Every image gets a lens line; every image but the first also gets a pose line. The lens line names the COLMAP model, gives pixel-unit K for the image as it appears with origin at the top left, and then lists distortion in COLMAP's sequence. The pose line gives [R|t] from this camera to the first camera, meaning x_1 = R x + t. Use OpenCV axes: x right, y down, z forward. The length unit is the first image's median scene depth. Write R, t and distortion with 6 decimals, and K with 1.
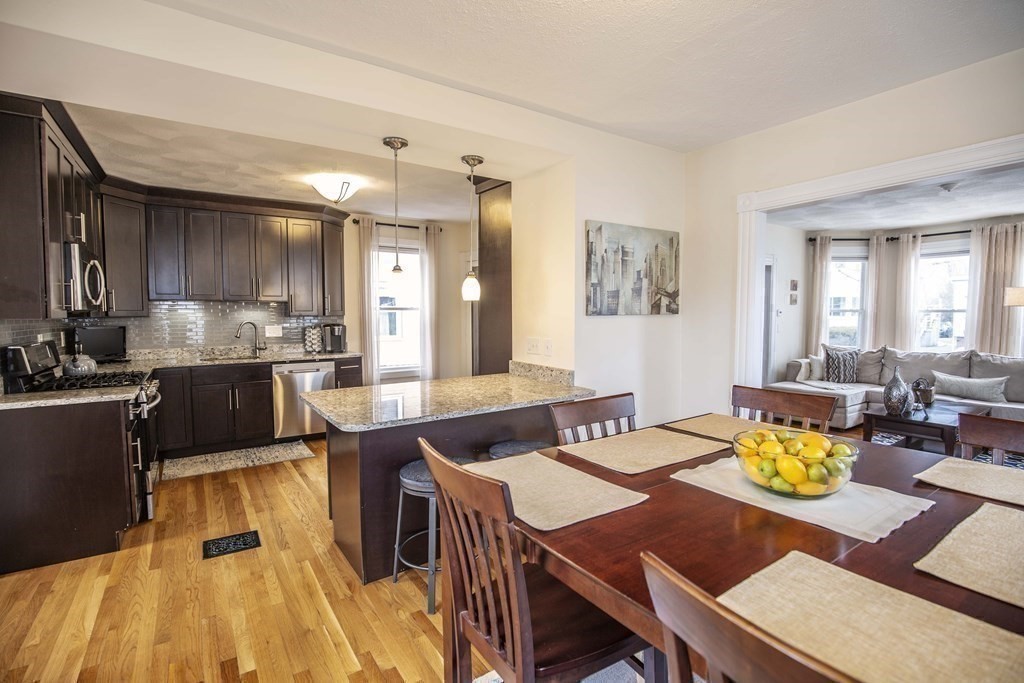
lens RADIAL K [[476.4, 0, 519.6], [0, 476.4, 343.8], [0, 0, 1]] dist [-0.034525, 0.006823]
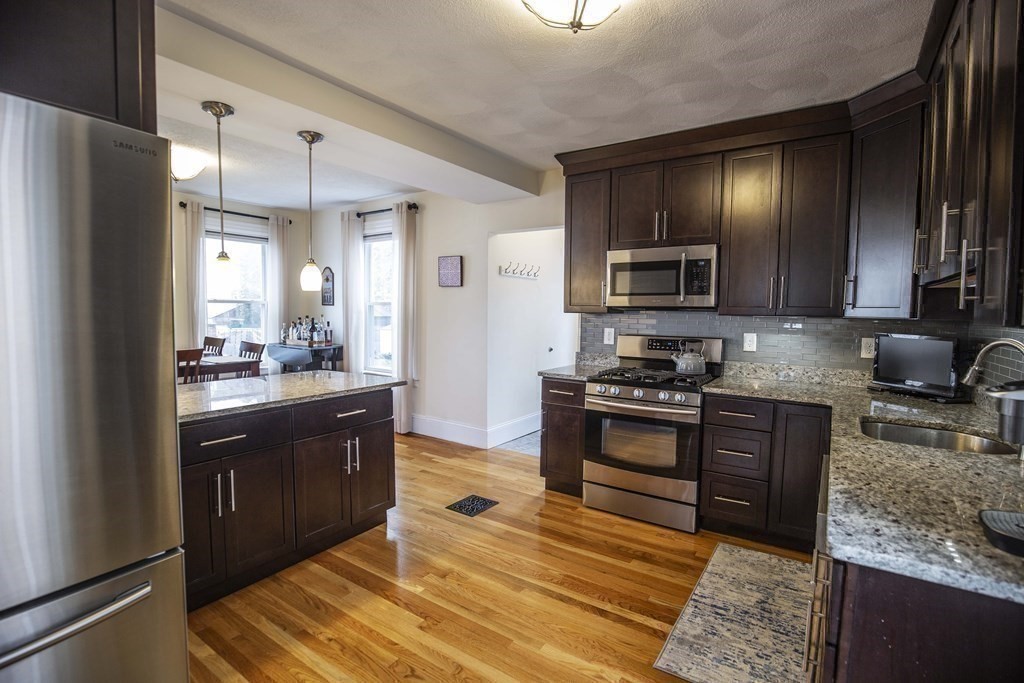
lens RADIAL K [[476.4, 0, 516.4], [0, 476.4, 344.5], [0, 0, 1]] dist [-0.034525, 0.006823]
pose [[-0.933831, 0.013779, -0.357449, -0.174116], [-0.035892, 0.990606, 0.131954, -0.075442], [0.355909, 0.136052, -0.924564, 1.207911]]
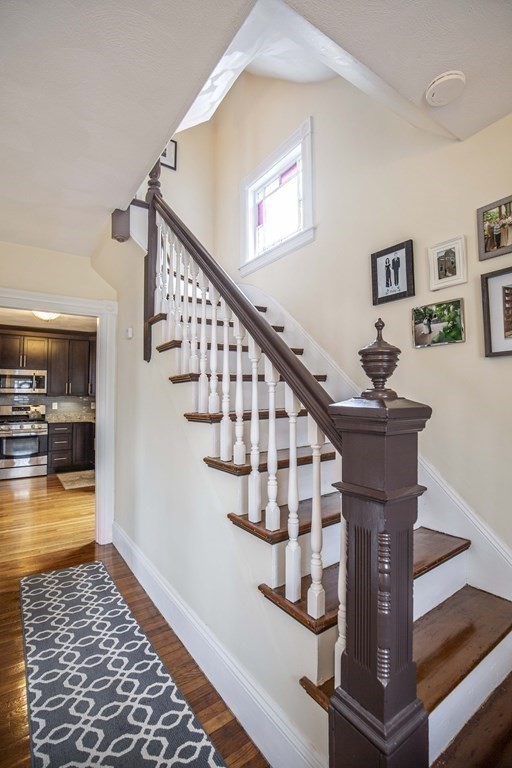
lens RADIAL K [[357.3, 0, 255.6], [0, 357.3, 381.2], [0, 0, 1]] dist [-0.034525, 0.006823]
pose [[0.013238, -0.051144, -0.998604, 0.660761], [-0.066966, 0.996404, -0.051919, -0.078006], [0.997667, 0.067560, 0.009766, 1.461278]]
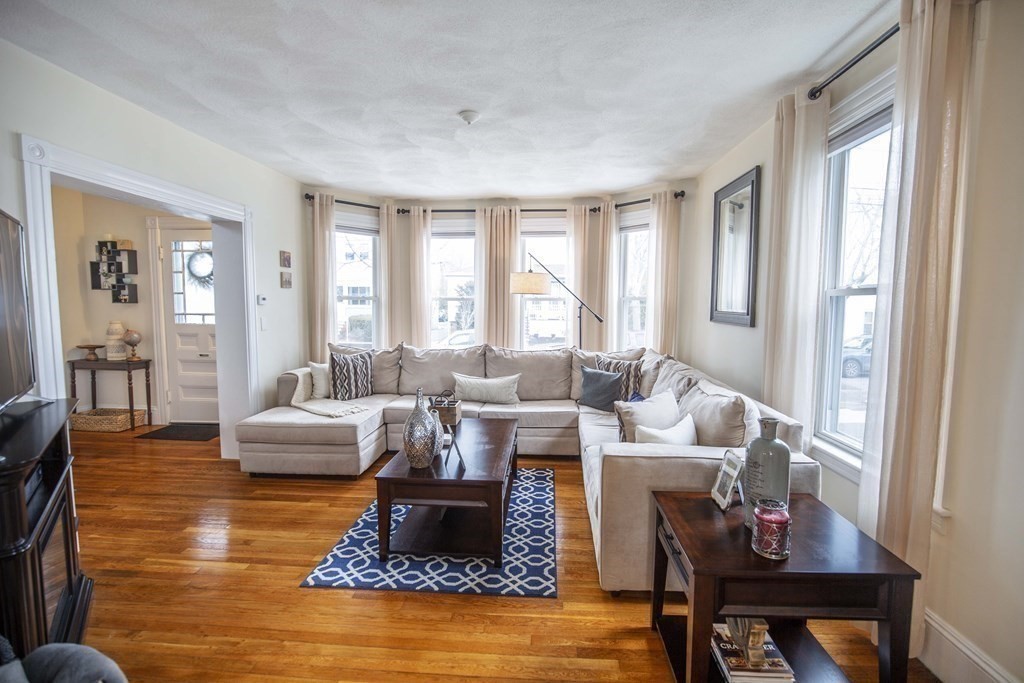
lens RADIAL K [[476.4, 0, 512.4], [0, 476.4, 332.8], [0, 0, 1]] dist [-0.034525, 0.006823]
pose [[0.621548, -0.043292, 0.782179, 0.347214], [0.042431, 0.998867, 0.021568, -0.027208], [-0.782226, 0.019783, 0.622680, 0.452305]]
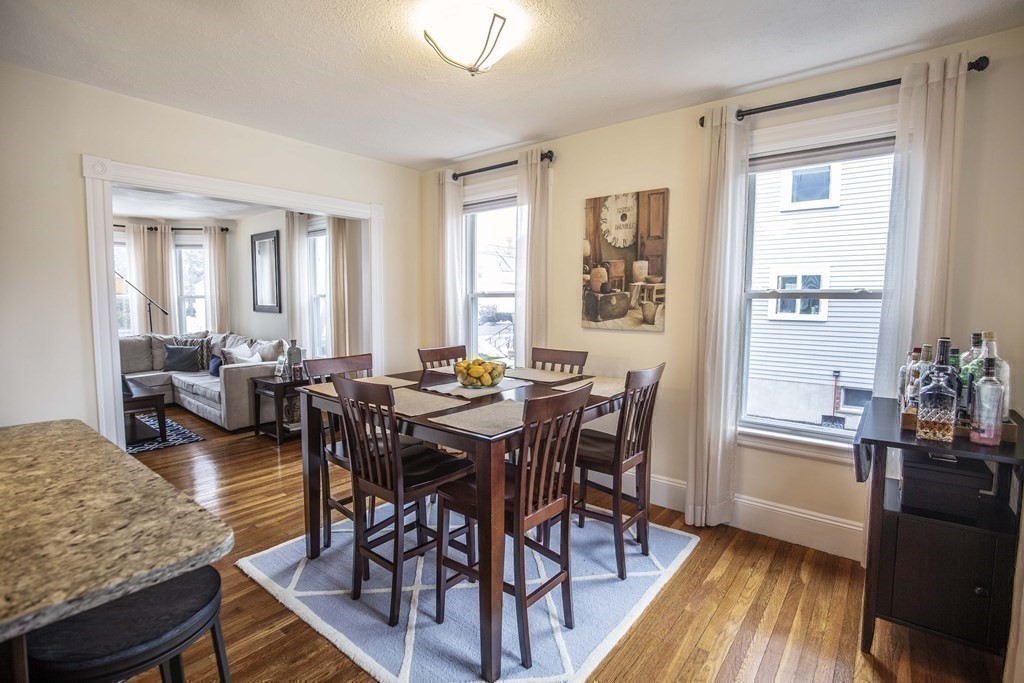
lens RADIAL K [[476.4, 0, 511.1], [0, 476.4, 339.4], [0, 0, 1]] dist [-0.034525, 0.006823]
pose [[-0.285001, -0.074465, 0.955630, -0.365402], [0.054899, 0.994073, 0.093833, -0.020924], [-0.956954, 0.079205, -0.279224, 0.359967]]
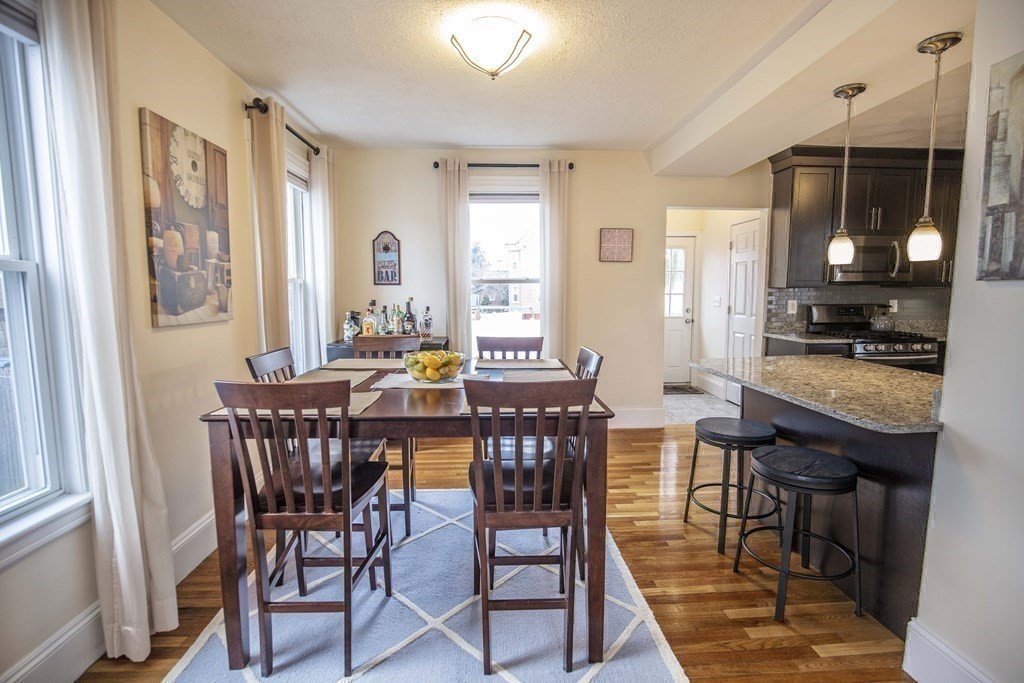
lens RADIAL K [[476.4, 0, 516.8], [0, 476.4, 341.9], [0, 0, 1]] dist [-0.034525, 0.006823]
pose [[-0.525838, 0.095702, -0.845184, 0.484836], [-0.048160, 0.988706, 0.141917, -0.027417], [0.849220, 0.115330, -0.515290, 0.548754]]
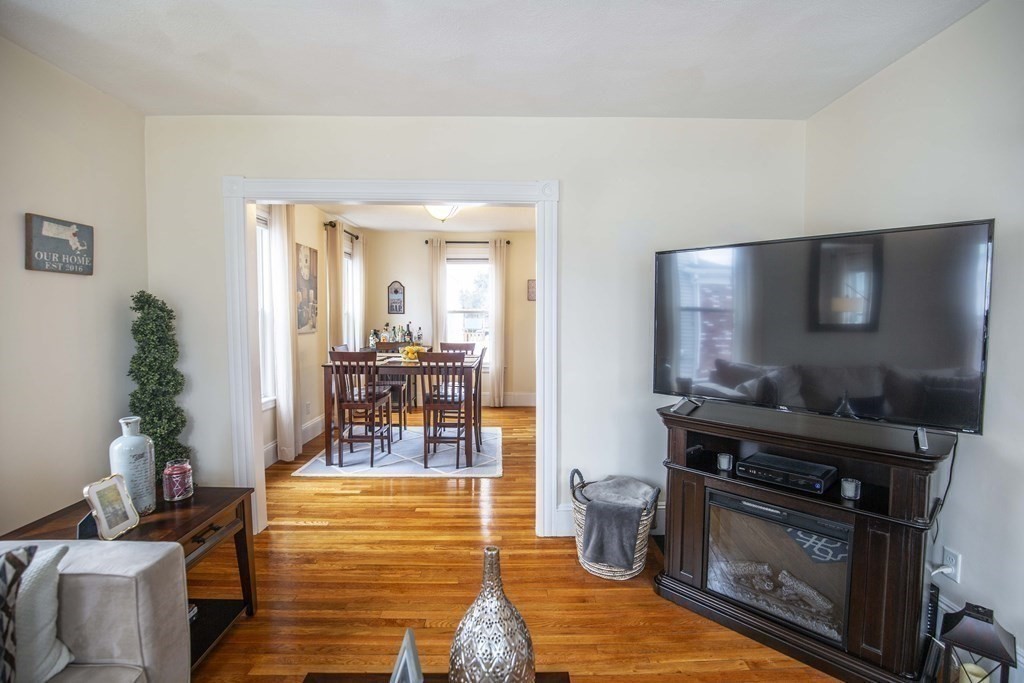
lens RADIAL K [[476.4, 0, 513.7], [0, 476.4, 343.9], [0, 0, 1]] dist [-0.034525, 0.006823]
pose [[-0.558582, 0.051754, -0.827833, 0.859434], [-0.054828, 0.993565, 0.099110, -0.067285], [0.827635, 0.100749, -0.552150, 0.983102]]
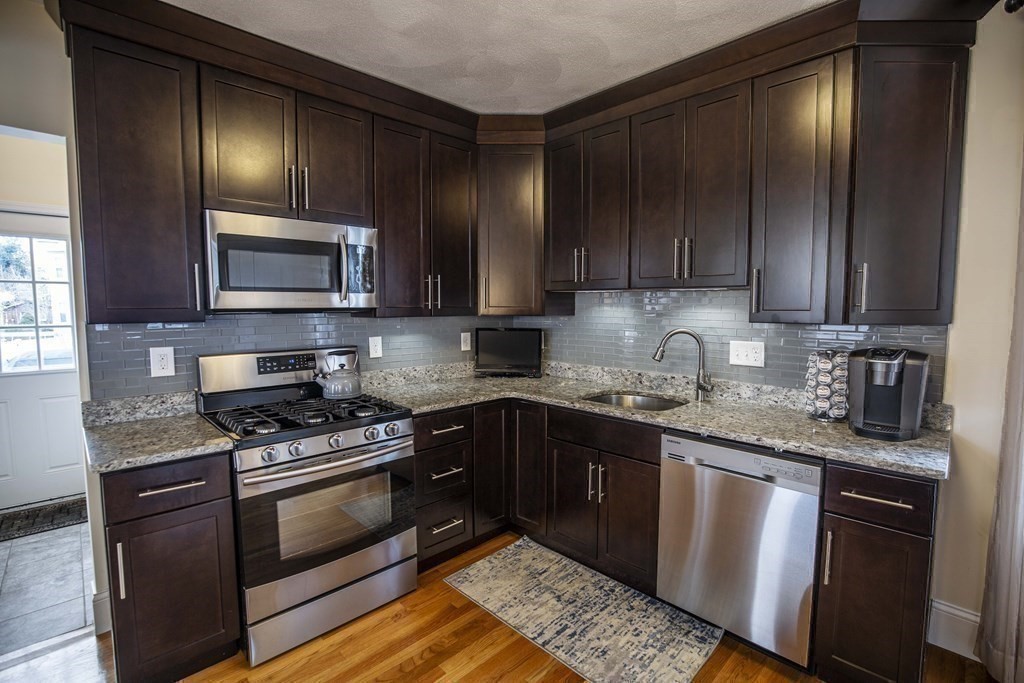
lens RADIAL K [[476.4, 0, 513.6], [0, 476.4, 341.0], [0, 0, 1]] dist [-0.034525, 0.006823]
pose [[0.165674, 0.077755, -0.983111, -0.122376], [-0.065669, 0.995544, 0.067672, -0.059821], [0.983992, 0.053348, 0.170041, 0.769932]]
